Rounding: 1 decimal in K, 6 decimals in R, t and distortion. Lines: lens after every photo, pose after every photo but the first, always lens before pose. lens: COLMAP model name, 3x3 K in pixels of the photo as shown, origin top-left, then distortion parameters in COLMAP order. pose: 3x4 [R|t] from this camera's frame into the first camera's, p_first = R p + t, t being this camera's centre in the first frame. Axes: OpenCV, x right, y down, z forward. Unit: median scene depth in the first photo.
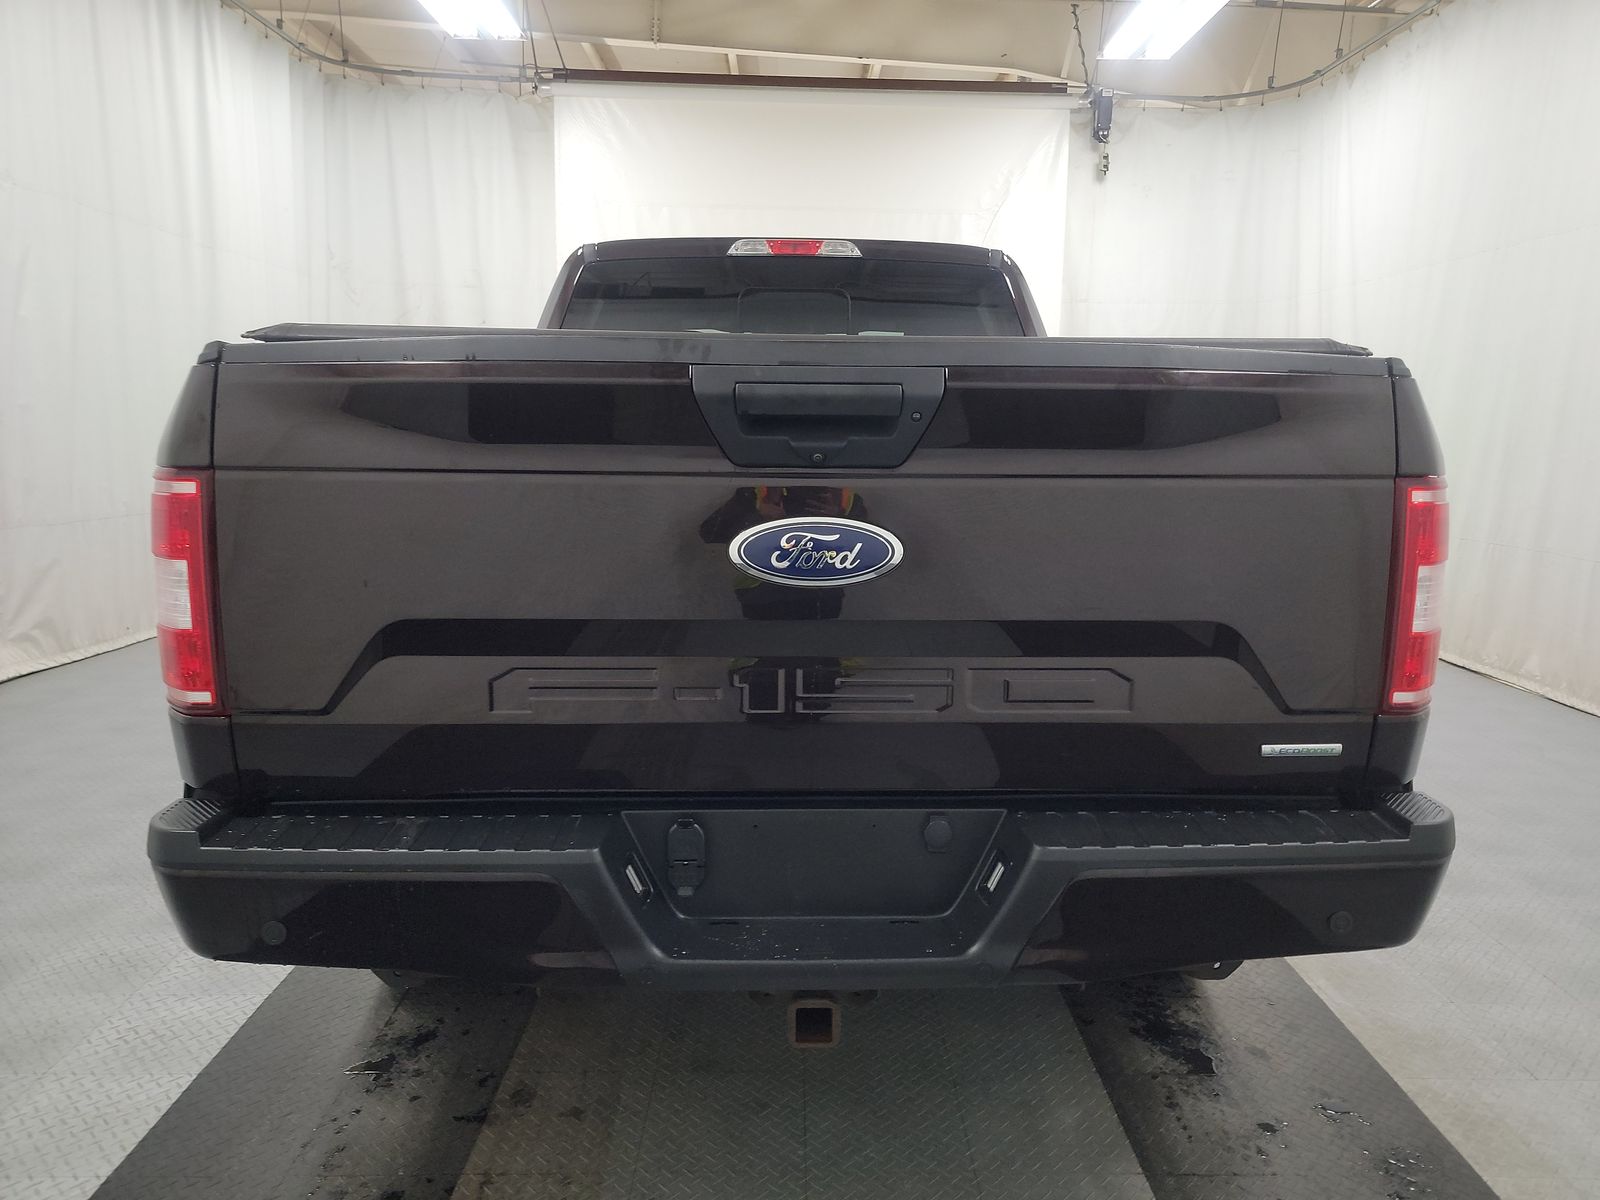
lens RADIAL K [[1119.9, 0, 802.3], [0, 1119.9, 616.4], [0, 0, 1]] dist [0.049478, -0.026280]
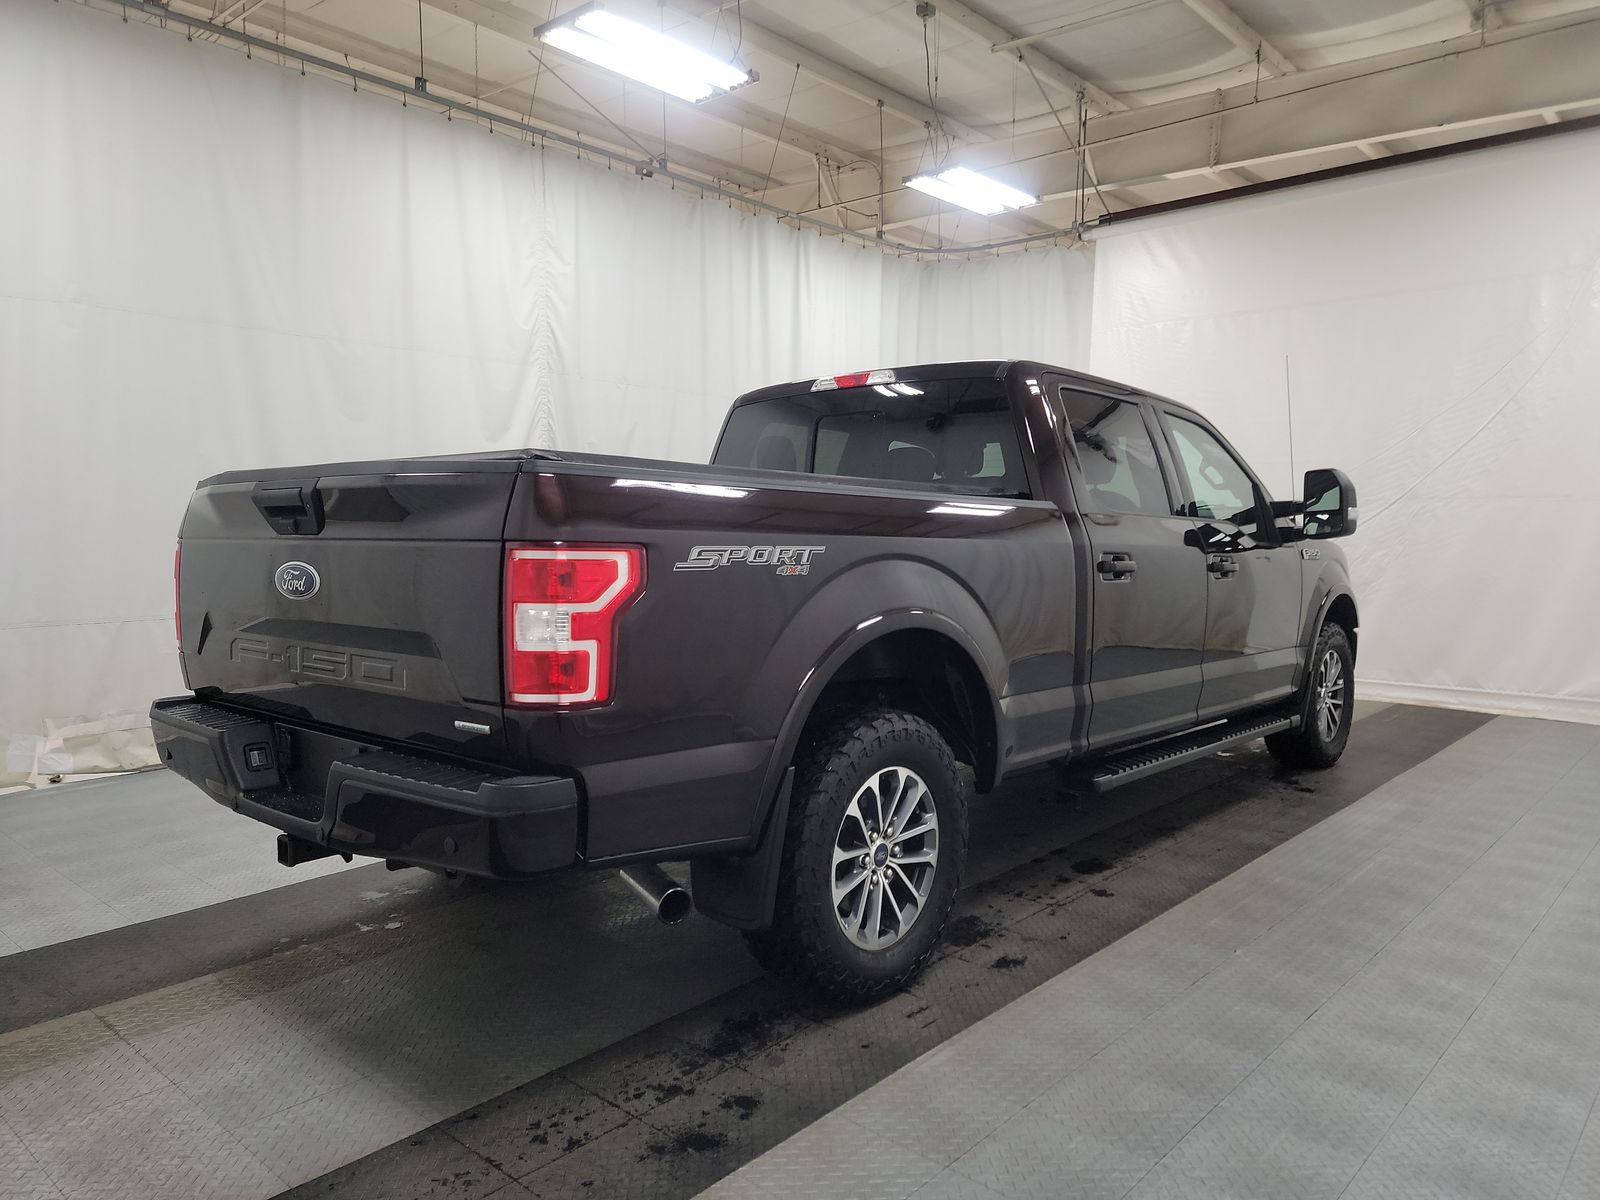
lens RADIAL K [[1119.9, 0, 792.5], [0, 1119.9, 593.3], [0, 0, 1]] dist [0.049478, -0.026280]
pose [[0.722677, 0.025837, -0.690703, 1.899039], [-0.108758, 0.991103, -0.076719, 0.014872], [0.682576, 0.130562, 0.719057, 0.237283]]
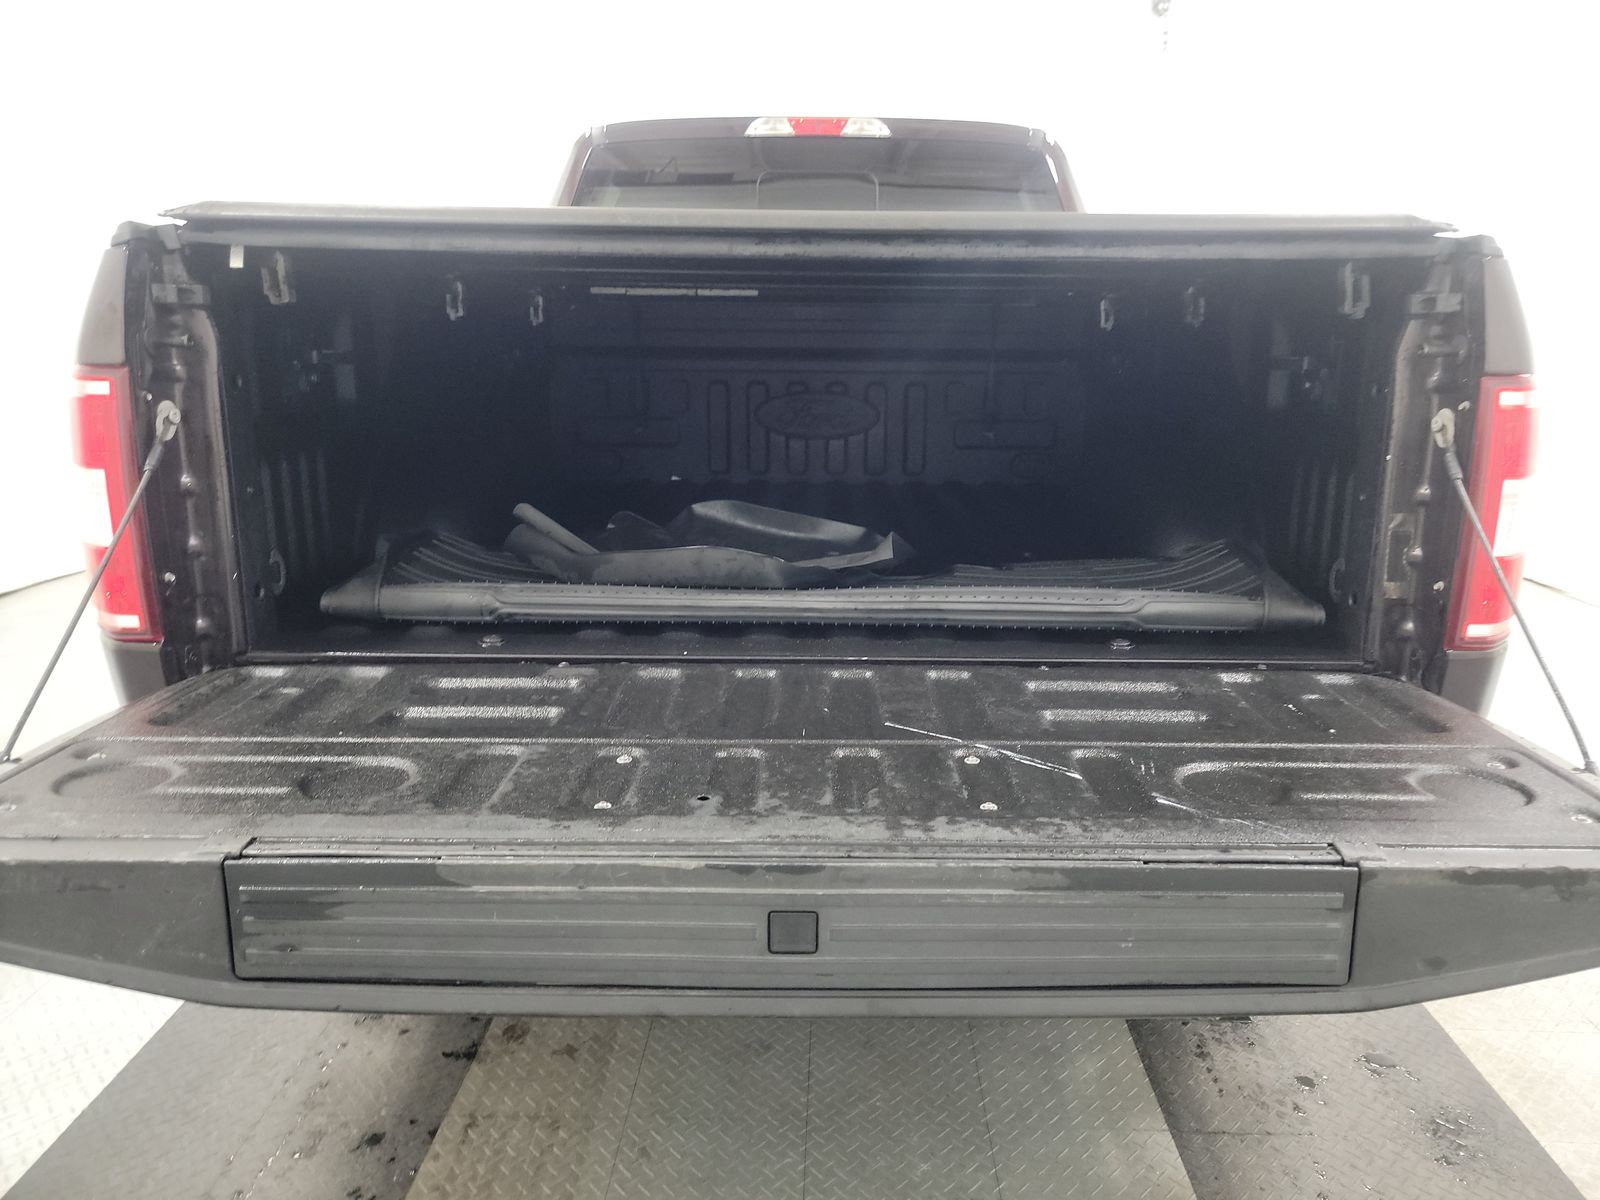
lens RADIAL K [[1119.9, 0, 810.6], [0, 1119.9, 590.0], [0, 0, 1]] dist [0.049478, -0.026280]
pose [[0.999422, 0.006202, -0.033439, 0.032605], [-0.004104, 0.998041, 0.062426, -0.009343], [0.033760, -0.062253, 0.997489, 0.082047]]
